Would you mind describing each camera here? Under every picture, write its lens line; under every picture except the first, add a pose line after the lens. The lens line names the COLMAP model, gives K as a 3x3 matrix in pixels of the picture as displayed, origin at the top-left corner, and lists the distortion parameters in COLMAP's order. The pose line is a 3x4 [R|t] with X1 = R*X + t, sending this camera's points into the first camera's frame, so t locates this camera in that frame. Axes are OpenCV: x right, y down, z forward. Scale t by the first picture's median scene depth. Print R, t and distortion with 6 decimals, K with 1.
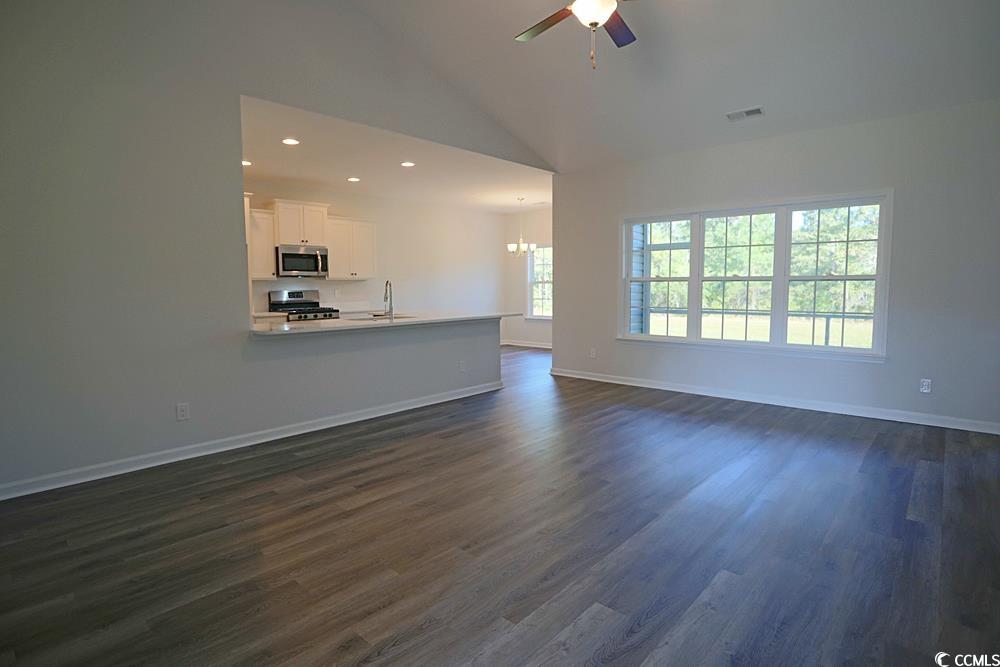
lens RADIAL K [[530.0, 0, 477.4], [0, 530.0, 327.8], [0, 0, 1]] dist [-0.022317, 0.006516]
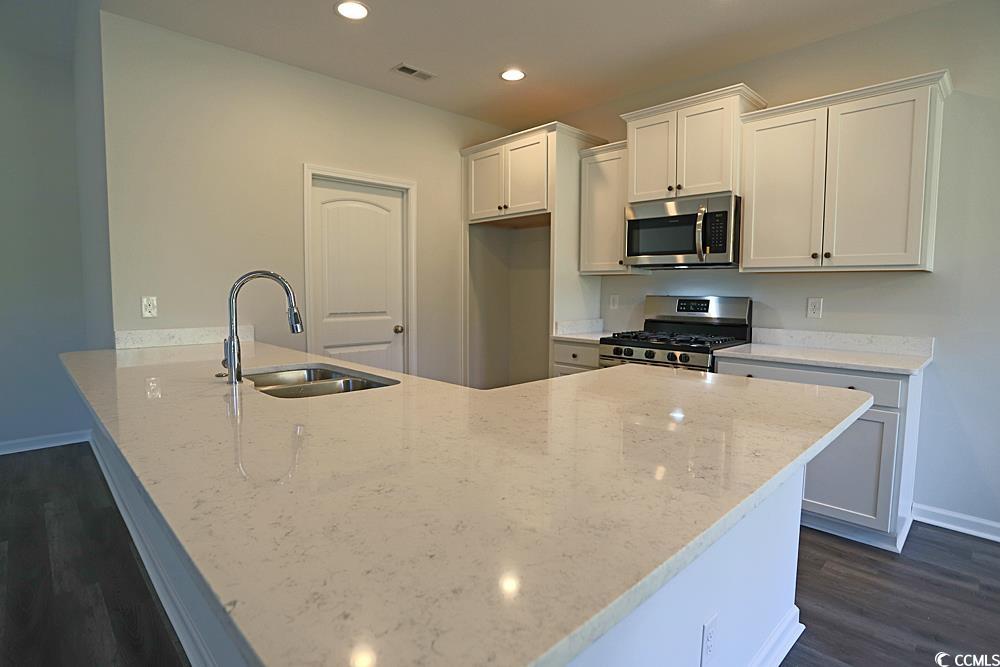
lens RADIAL K [[530.0, 0, 503.0], [0, 530.0, 338.3], [0, 0, 1]] dist [-0.022317, 0.006516]
pose [[-0.020323, 0.108946, -0.993840, 0.135022], [-0.088010, 0.989991, 0.110324, -0.071528], [0.995912, 0.089710, -0.010532, 0.852011]]
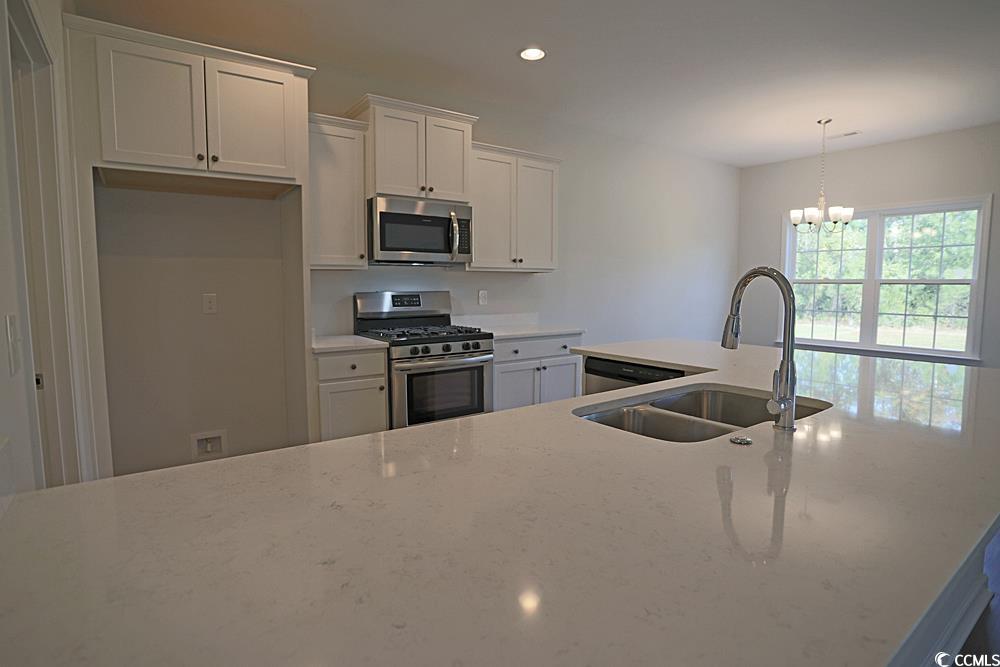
lens RADIAL K [[530.0, 0, 495.2], [0, 530.0, 332.8], [0, 0, 1]] dist [-0.022317, 0.006516]
pose [[0.985574, 0.026775, -0.167116, -0.180030], [-0.025023, 0.999608, 0.012581, -0.040992], [0.167387, -0.008218, 0.985857, 0.529774]]
